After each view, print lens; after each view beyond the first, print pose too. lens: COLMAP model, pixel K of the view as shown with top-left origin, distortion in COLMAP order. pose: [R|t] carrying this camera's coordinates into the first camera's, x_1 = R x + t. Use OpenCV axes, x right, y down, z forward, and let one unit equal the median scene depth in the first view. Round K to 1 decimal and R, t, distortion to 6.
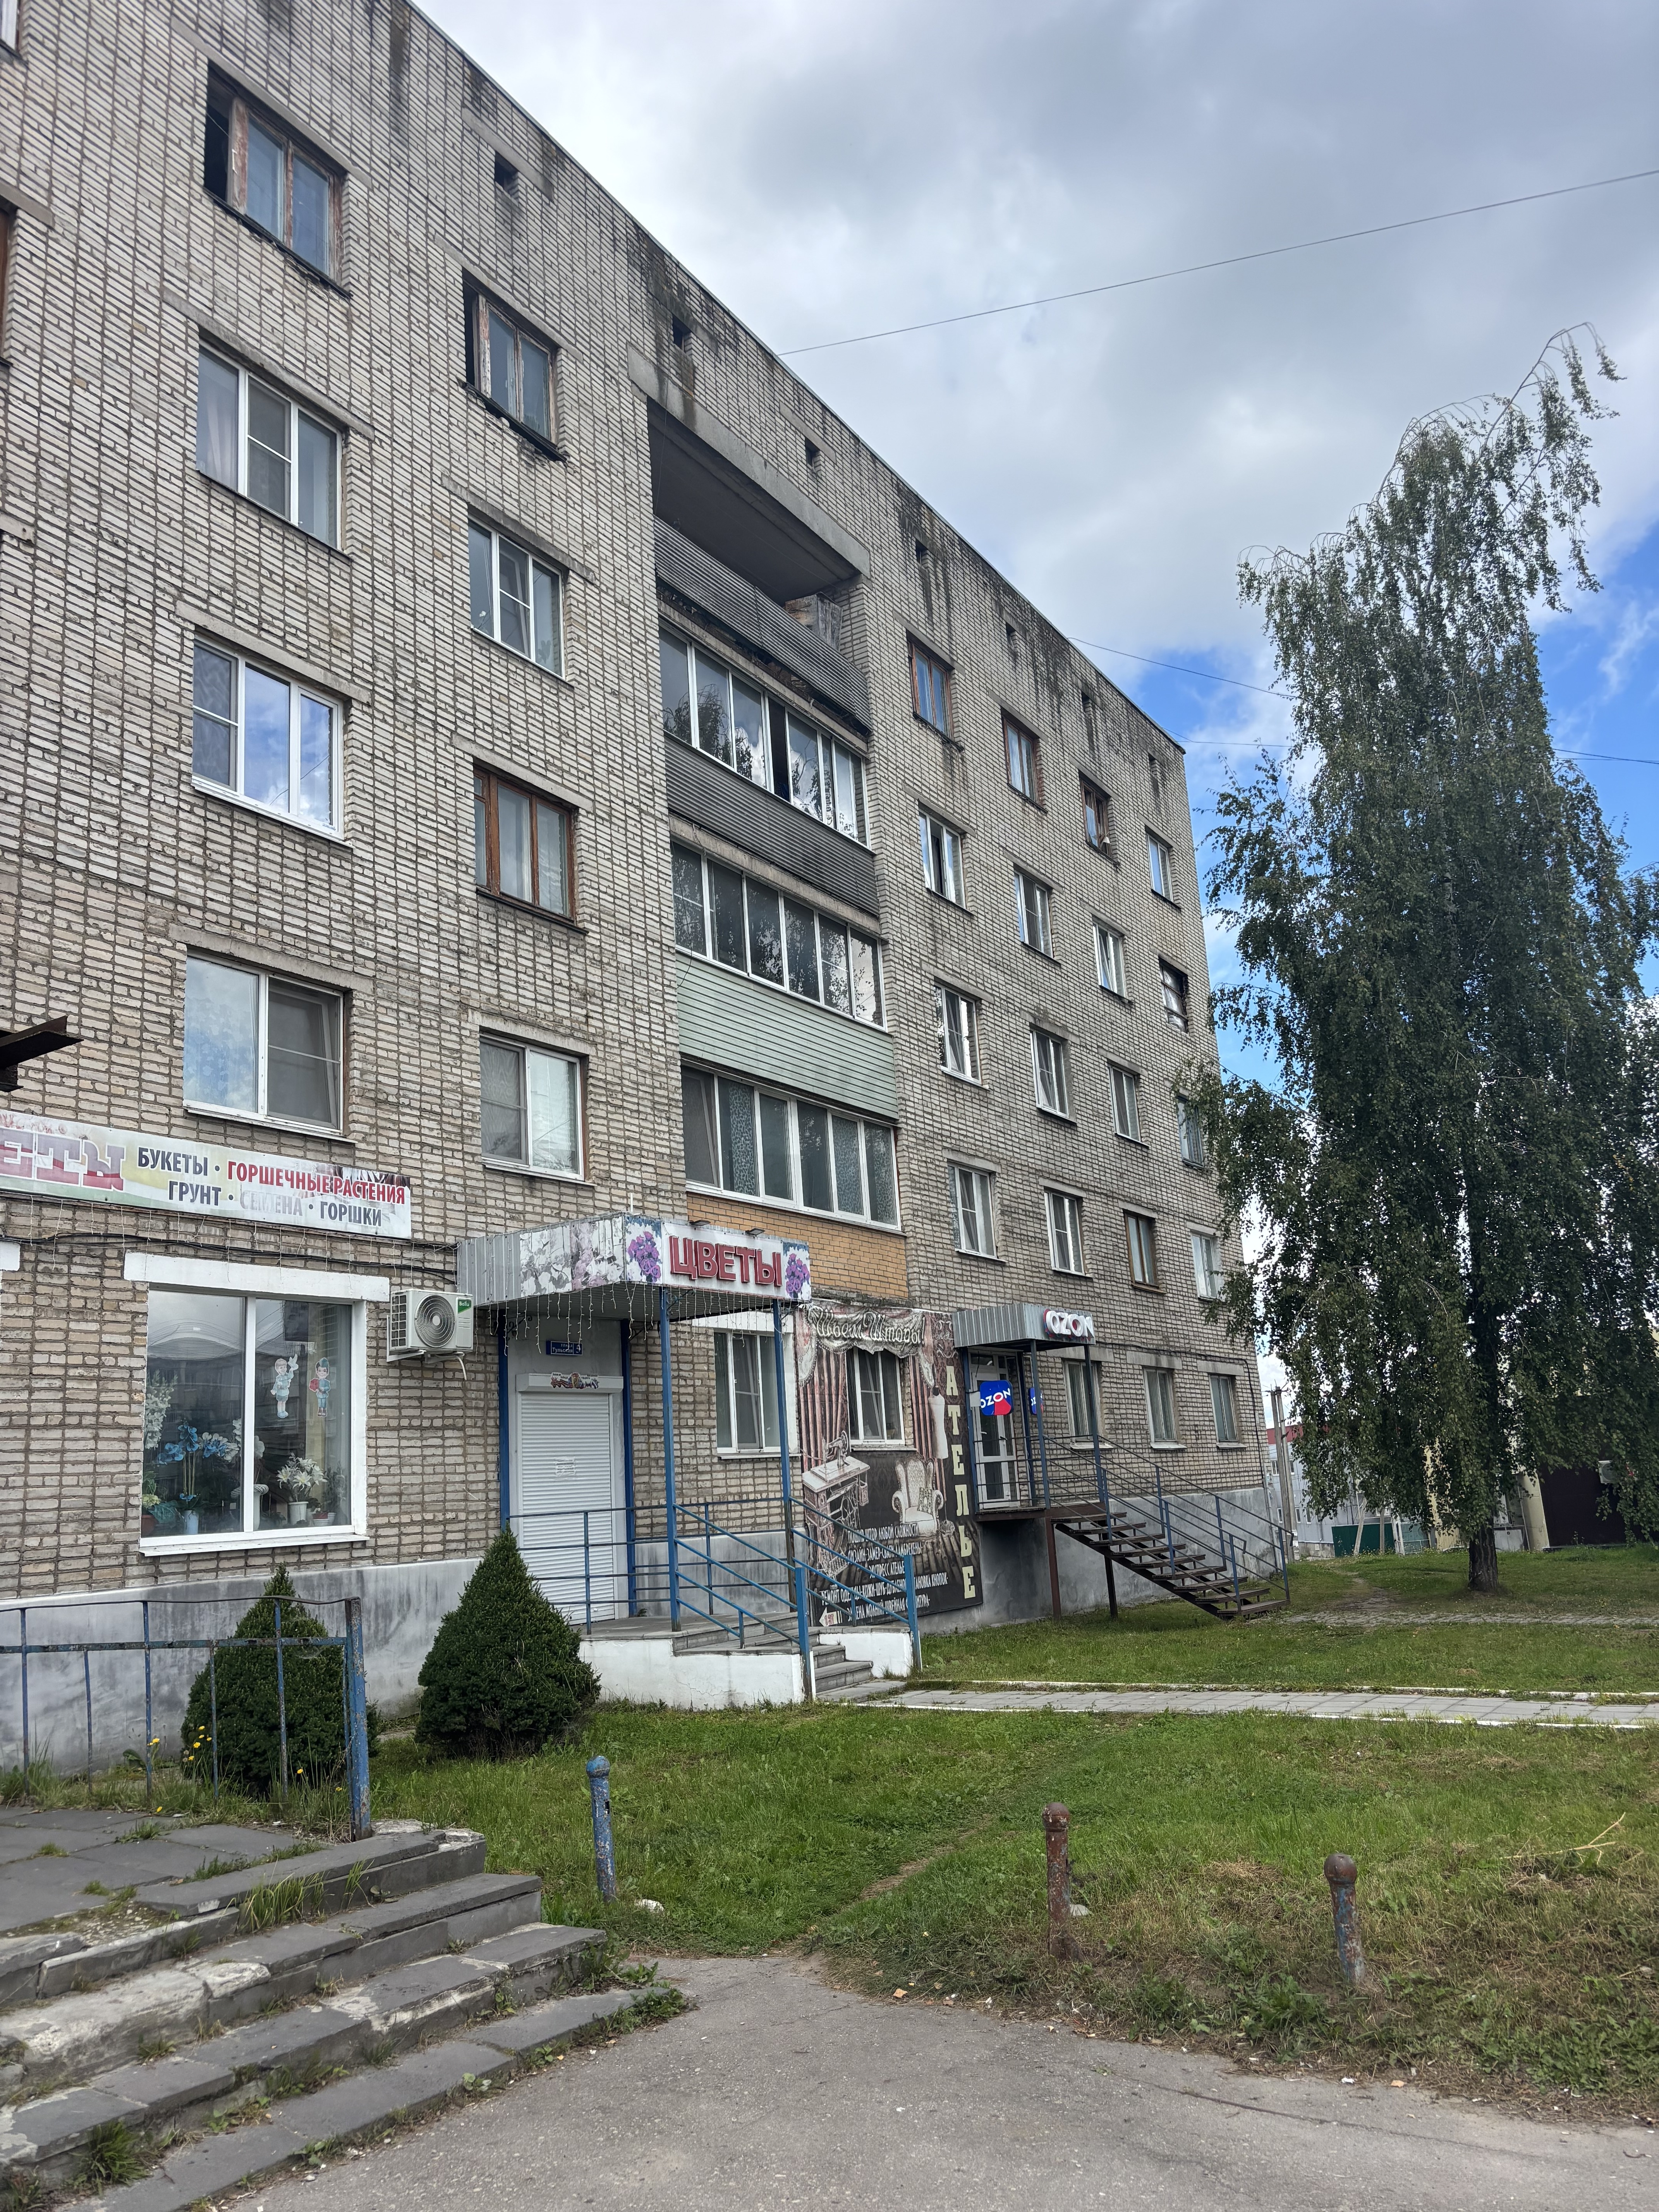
lens RADIAL K [[1608.8, 0, 829.5], [0, 1608.8, 1106.0], [0, 0, 1]] dist [0.126529, -0.163457]
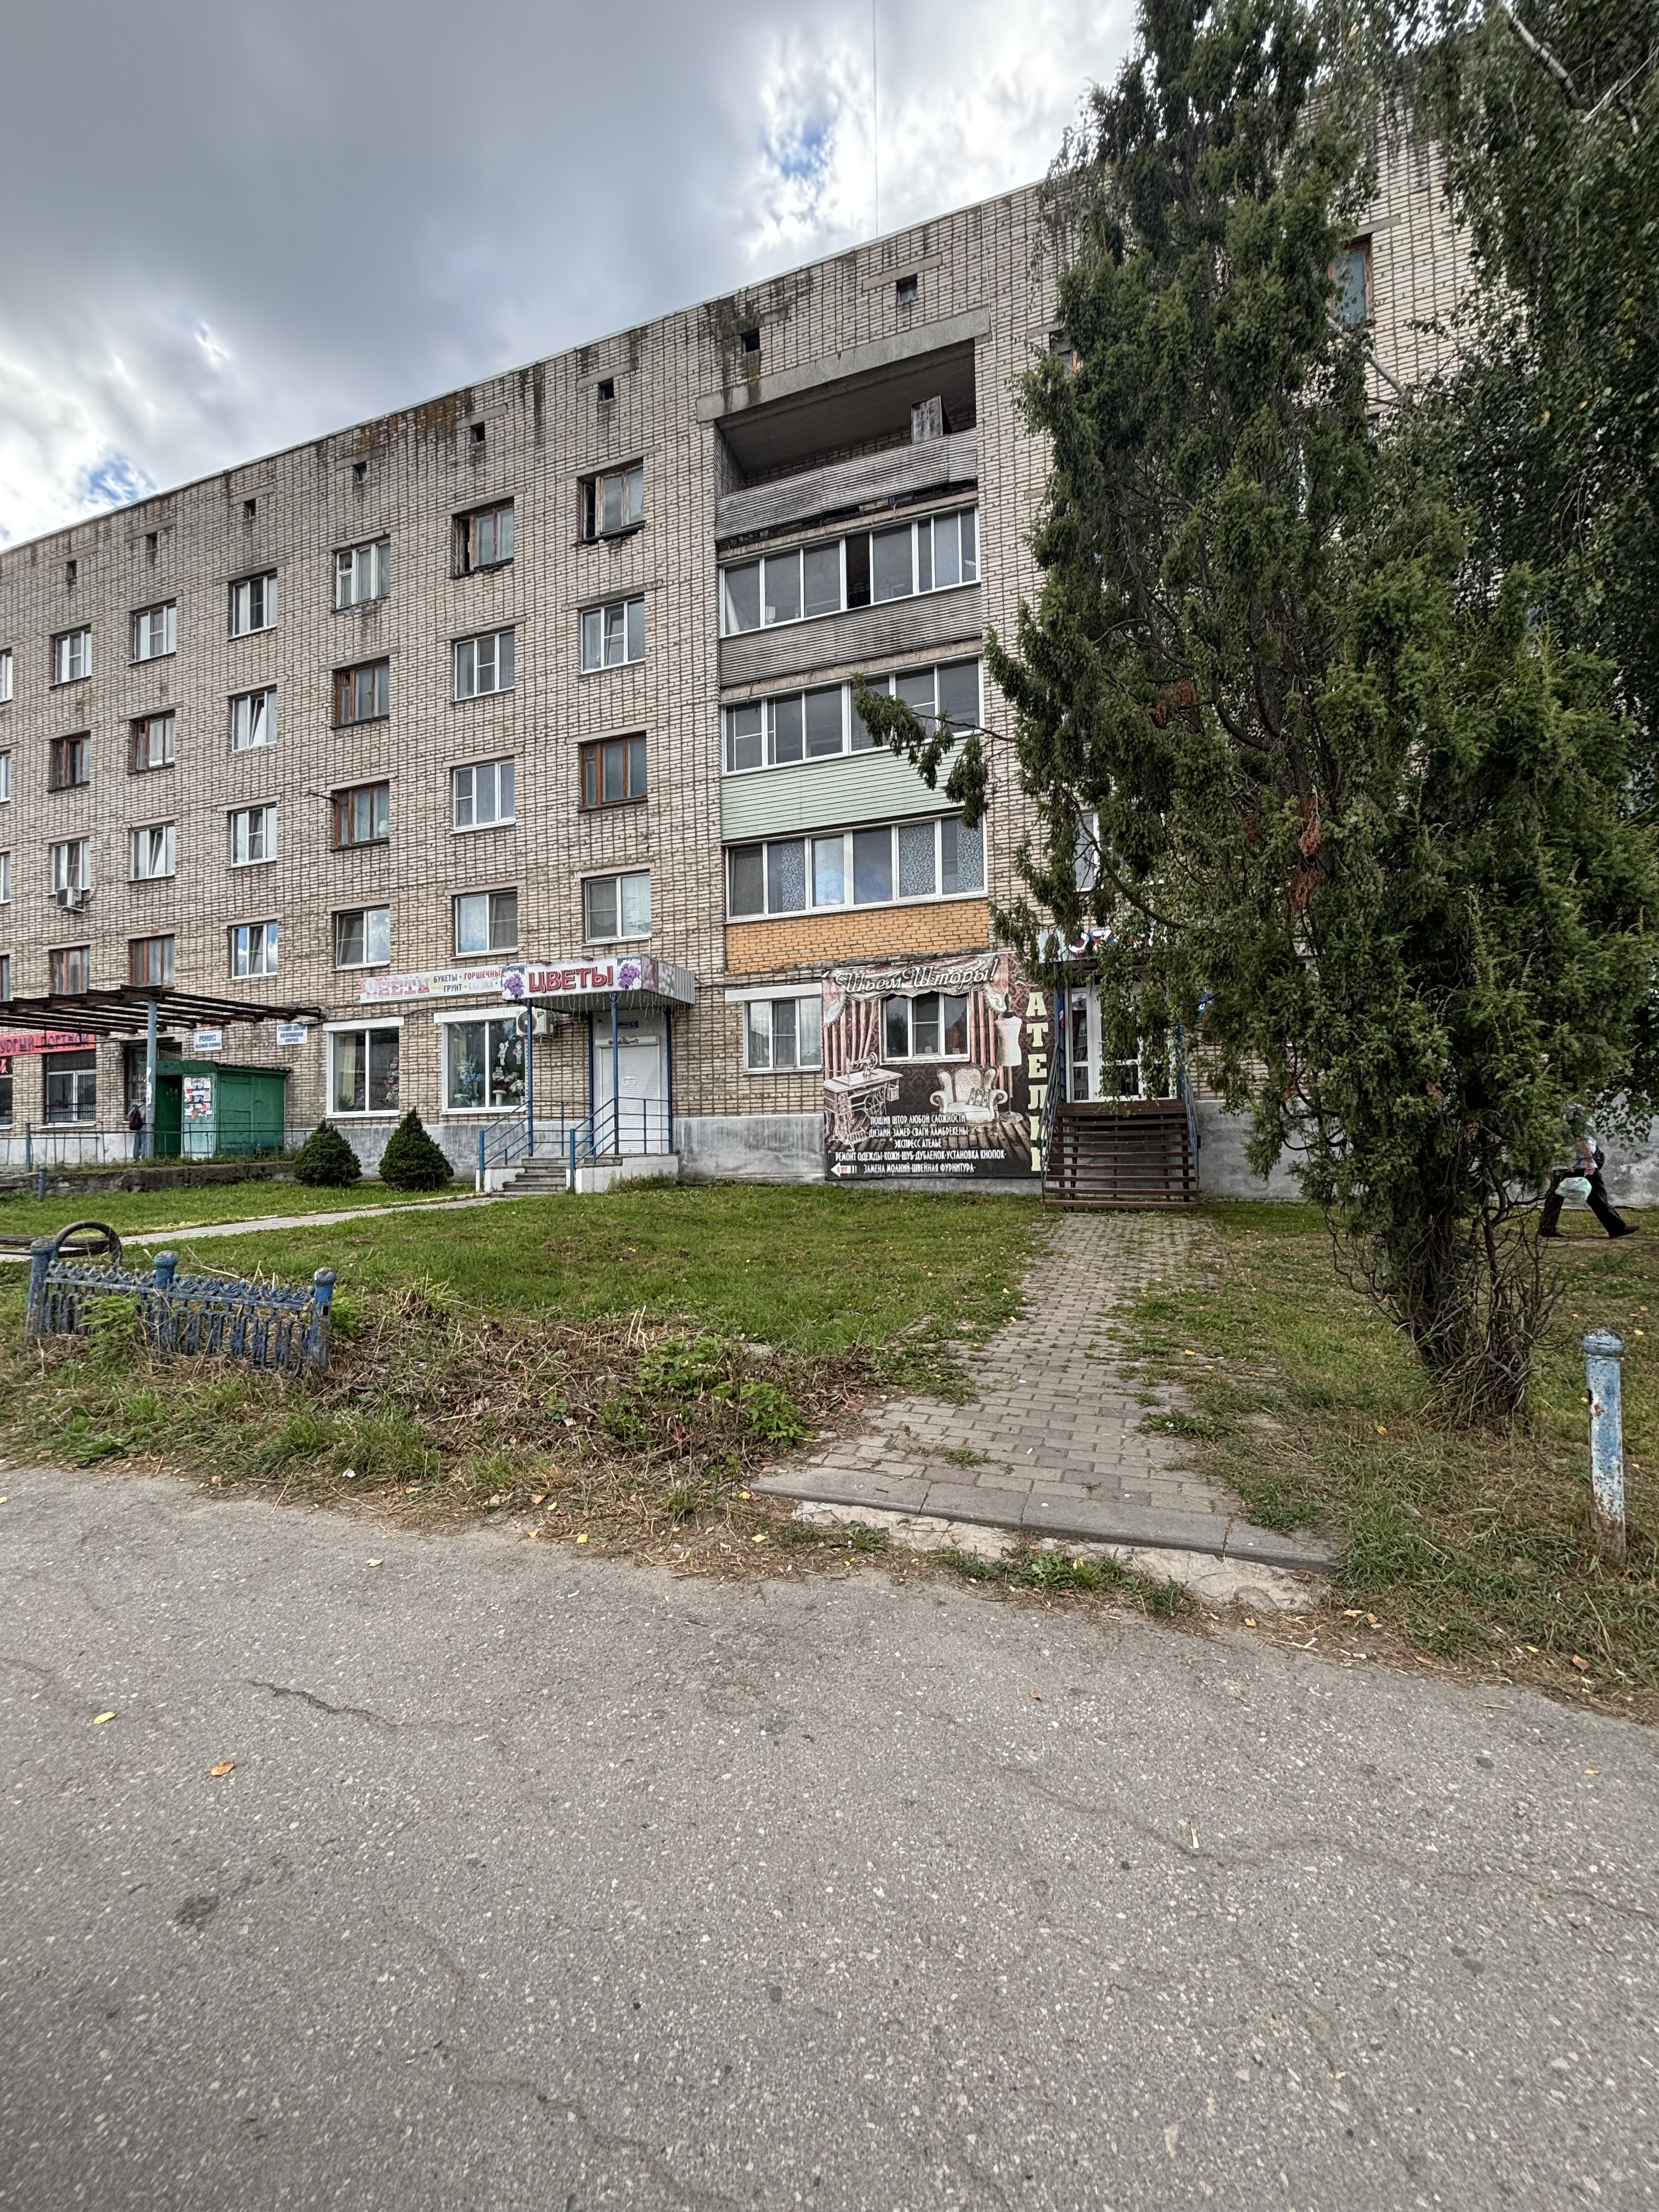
lens RADIAL K [[900.4, 0, 829.5], [0, 900.4, 1106.0], [0, 0, 1]] dist [0.015812, -0.000138]
pose [[0.250251, 0.015621, -0.968055, 0.795942], [0.231907, 0.969796, 0.075600, 0.177034], [0.939997, -0.243418, 0.239070, 0.753795]]
